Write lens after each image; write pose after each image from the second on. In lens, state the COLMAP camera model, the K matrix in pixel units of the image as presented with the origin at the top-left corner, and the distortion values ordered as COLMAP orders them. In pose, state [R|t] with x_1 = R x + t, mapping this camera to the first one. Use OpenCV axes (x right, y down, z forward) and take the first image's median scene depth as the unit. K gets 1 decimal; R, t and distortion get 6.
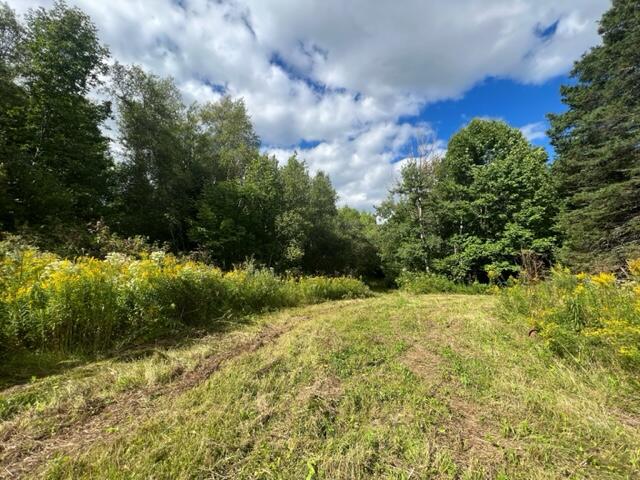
lens RADIAL K [[258.1, 0, 318.0], [0, 258.1, 238.4], [0, 0, 1]] dist [0.000351, -0.000227]
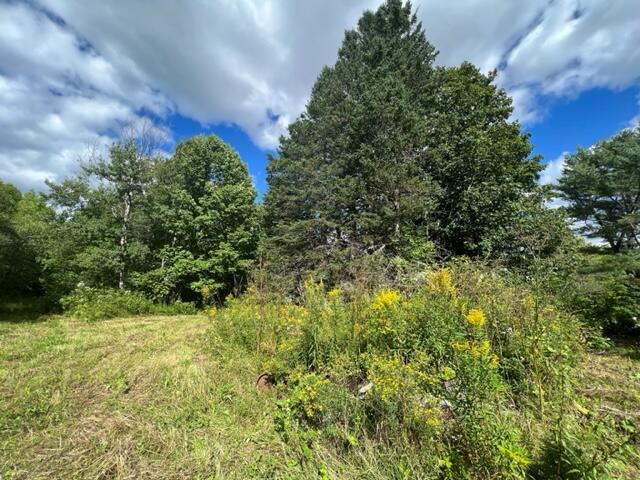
lens RADIAL K [[258.1, 0, 318.0], [0, 258.1, 238.4], [0, 0, 1]] dist [0.000351, -0.000227]
pose [[0.509268, 0.185712, 0.840332, 0.057894], [-0.128565, 0.981900, -0.139084, 0.016841], [-0.850951, -0.037206, 0.523926, 0.115699]]
